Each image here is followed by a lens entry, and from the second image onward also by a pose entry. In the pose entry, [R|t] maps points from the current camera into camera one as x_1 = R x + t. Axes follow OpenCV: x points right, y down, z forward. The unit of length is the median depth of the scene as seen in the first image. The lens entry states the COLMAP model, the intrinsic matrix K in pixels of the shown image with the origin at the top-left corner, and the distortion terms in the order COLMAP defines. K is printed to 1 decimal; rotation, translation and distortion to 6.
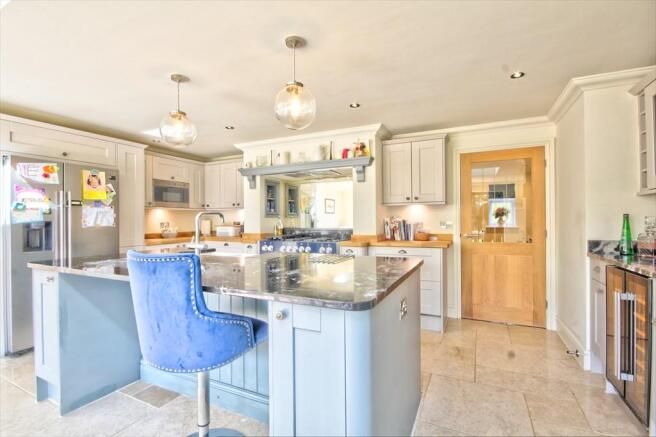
lens RADIAL K [[304.0, 0, 328.0], [0, 304.0, 218.5], [0, 0, 1]] dist [-0.001794, -0.000969]
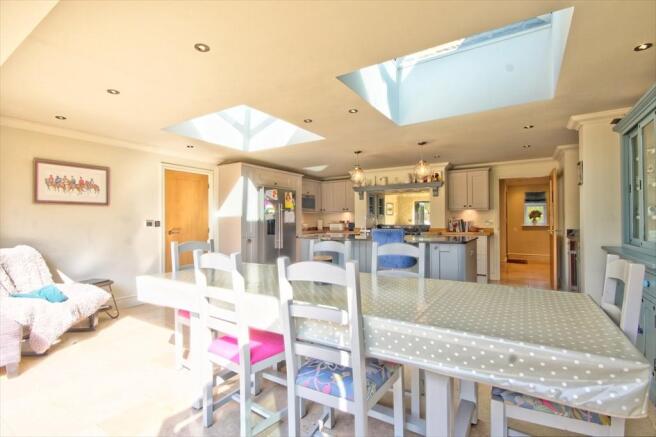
lens RADIAL K [[304.0, 0, 328.0], [0, 304.0, 218.5], [0, 0, 1]] dist [-0.001794, -0.000969]
pose [[0.993411, 0.001841, -0.114593, -0.283887], [-0.002215, 0.999993, -0.003135, 0.007967], [0.114586, 0.003368, 0.993408, -0.718839]]
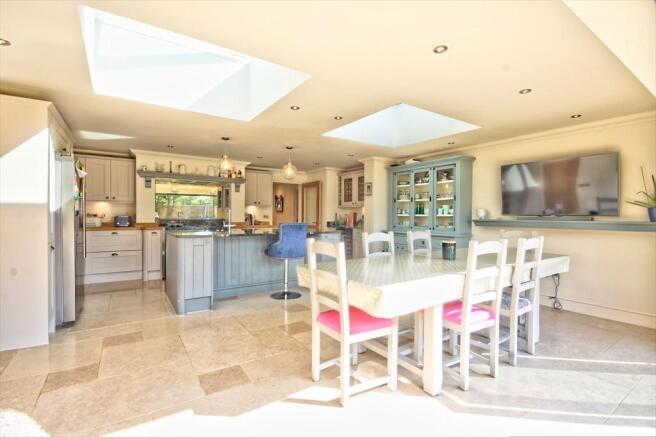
lens RADIAL K [[304.0, 0, 328.0], [0, 304.0, 218.5], [0, 0, 1]] dist [-0.001794, -0.000969]
pose [[0.495386, 0.001477, 0.868671, -1.146731], [-0.011685, 0.999919, 0.004964, 0.017588], [-0.868594, -0.012609, 0.495364, -0.323575]]
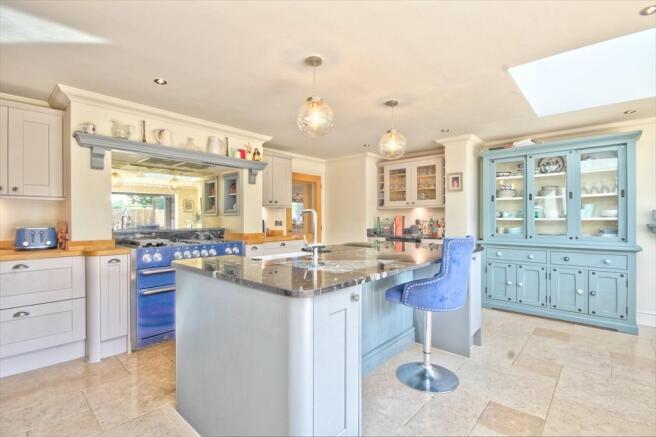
lens RADIAL K [[304.0, 0, 328.0], [0, 304.0, 218.5], [0, 0, 1]] dist [-0.001794, -0.000969]
pose [[0.284883, 0.007145, 0.958536, -0.835916], [-0.000483, 0.999973, -0.007310, 0.009237], [-0.958562, 0.001620, 0.284879, 0.434466]]
